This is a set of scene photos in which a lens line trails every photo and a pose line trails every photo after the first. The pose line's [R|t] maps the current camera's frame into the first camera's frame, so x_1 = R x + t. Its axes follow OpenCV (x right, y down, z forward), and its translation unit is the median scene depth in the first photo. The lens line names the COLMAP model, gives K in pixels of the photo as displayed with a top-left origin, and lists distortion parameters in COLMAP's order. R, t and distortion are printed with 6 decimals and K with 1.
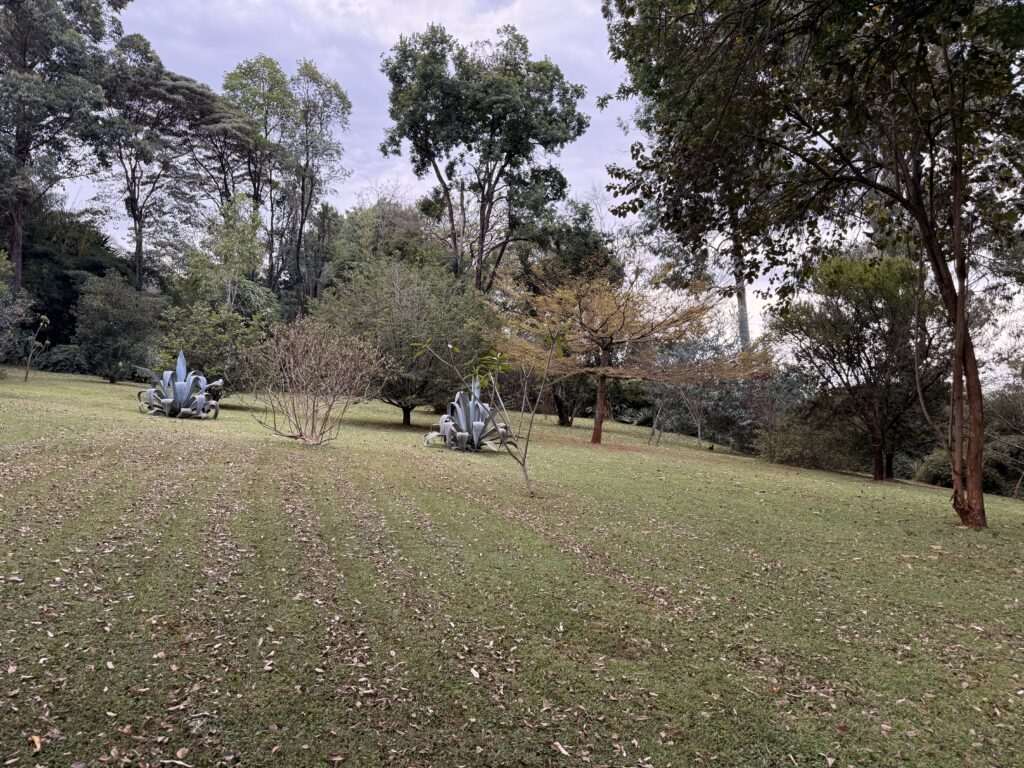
lens RADIAL K [[718.6, 0, 514.0], [0, 718.6, 386.5], [0, 0, 1]] dist [0.047428, 0.000865]
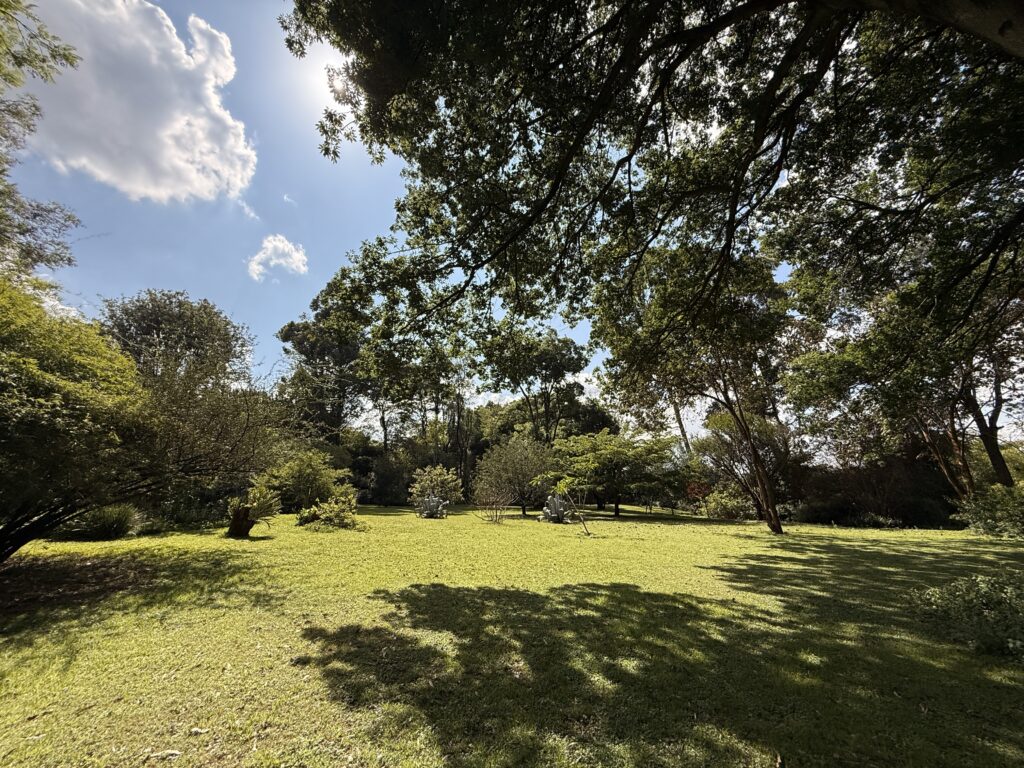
lens RADIAL K [[410.0, 0, 508.5], [0, 410.0, 381.8], [0, 0, 1]] dist [0.002714, -0.000197]
pose [[0.984737, -0.136420, -0.108082, -0.011386], [0.104607, 0.960220, -0.258910, -0.011752], [0.139103, 0.243653, 0.959835, -0.179728]]
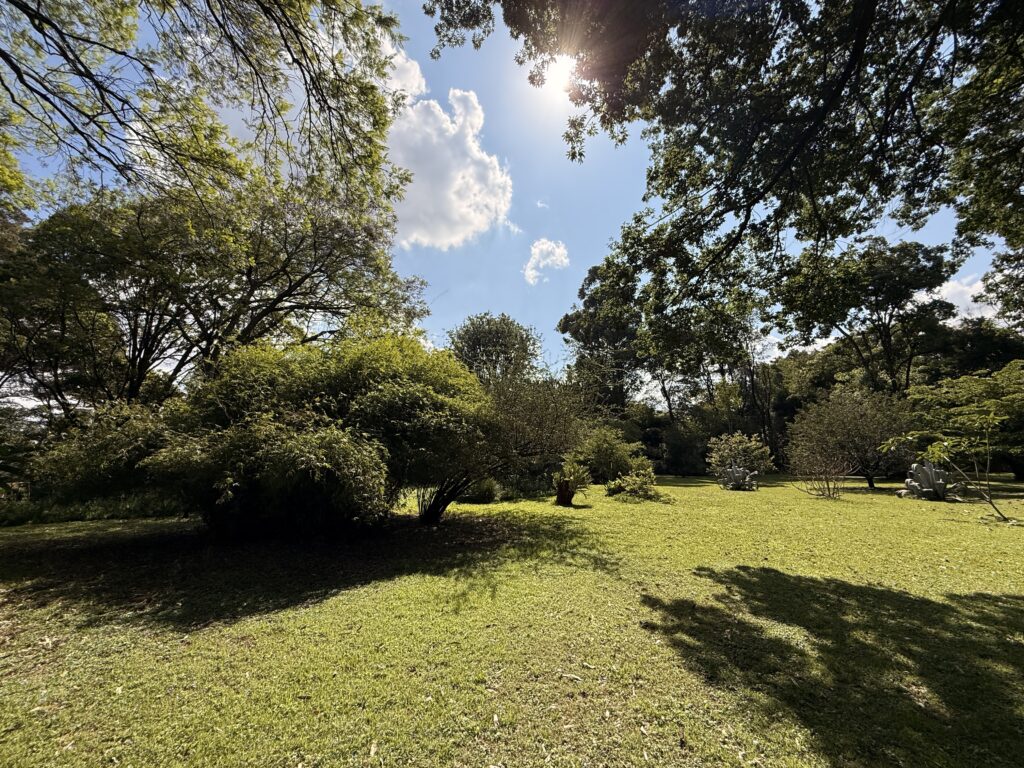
lens RADIAL K [[410.0, 0, 508.5], [0, 410.0, 382.3], [0, 0, 1]] dist [0.002714, -0.000197]
pose [[0.682716, -0.259382, -0.683096, -0.012301], [0.103751, 0.959812, -0.260761, -0.013740], [0.723280, 0.107154, 0.682190, -0.182464]]
